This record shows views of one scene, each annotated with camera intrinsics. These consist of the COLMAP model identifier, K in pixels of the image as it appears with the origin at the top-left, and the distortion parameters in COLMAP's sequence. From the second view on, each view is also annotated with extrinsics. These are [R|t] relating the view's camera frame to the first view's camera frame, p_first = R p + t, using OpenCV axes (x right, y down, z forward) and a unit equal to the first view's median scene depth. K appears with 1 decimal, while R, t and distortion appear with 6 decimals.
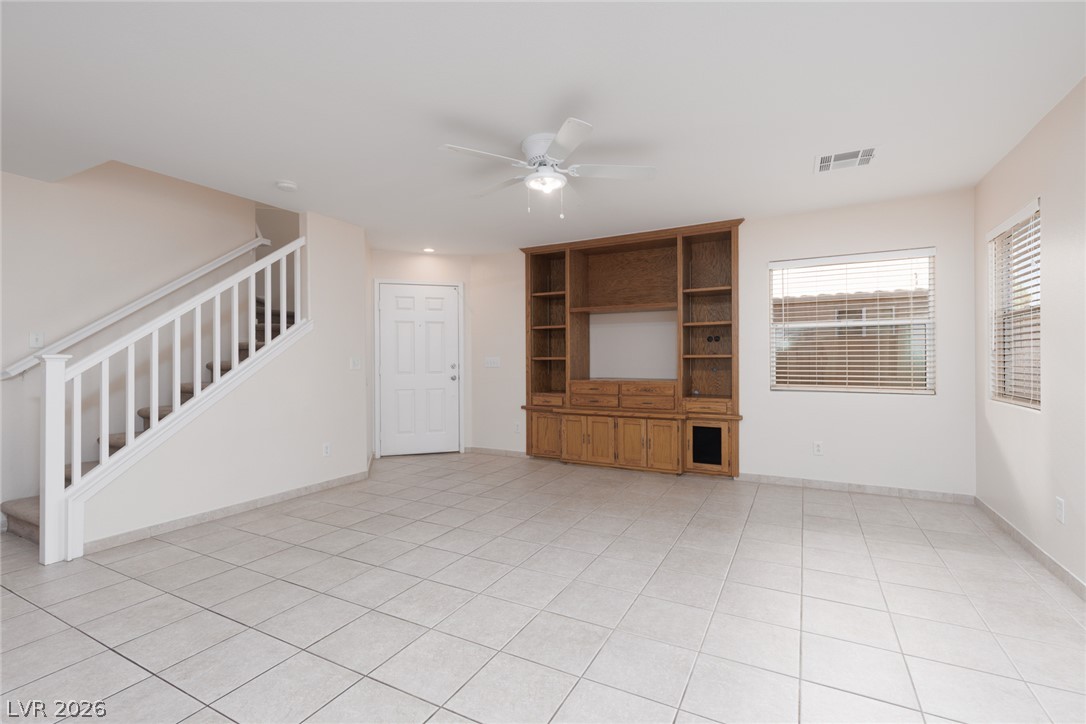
lens RADIAL K [[495.6, 0, 542.4], [0, 495.6, 360.4], [0, 0, 1]] dist [0.004892, -0.000527]
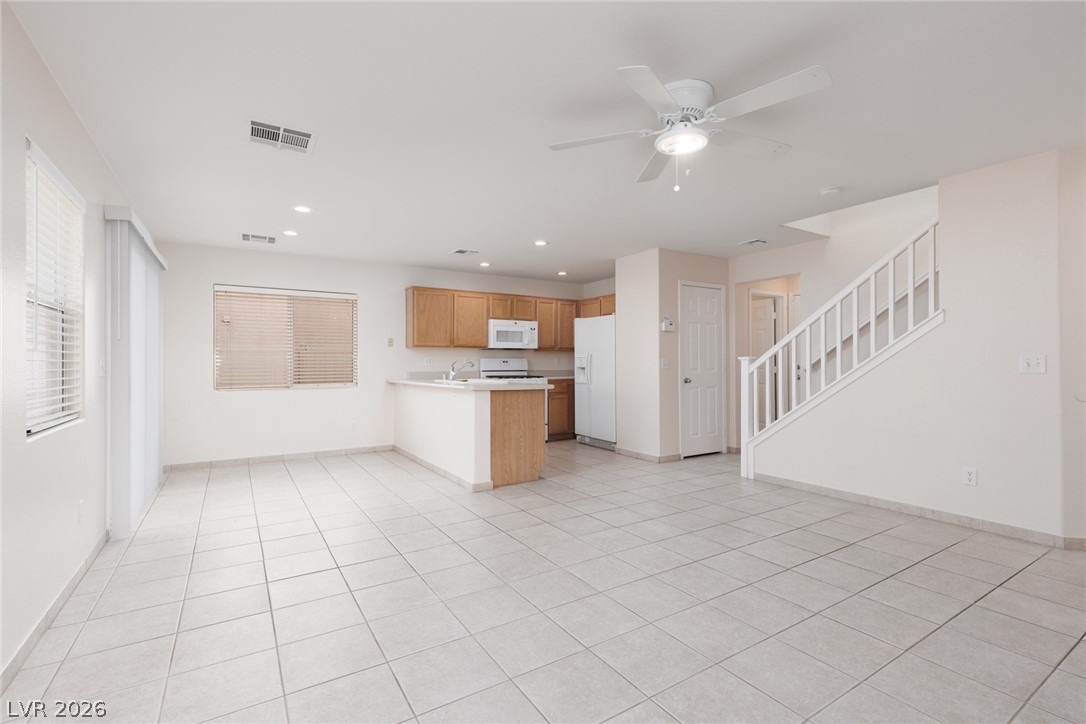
lens RADIAL K [[495.6, 0, 545.9], [0, 495.6, 359.6], [0, 0, 1]] dist [0.004892, -0.000527]
pose [[-0.499730, 0.002436, -0.866178, 0.795714], [0.006044, 0.999982, -0.000675, -0.004642], [0.866160, -0.005572, -0.499735, 1.172032]]
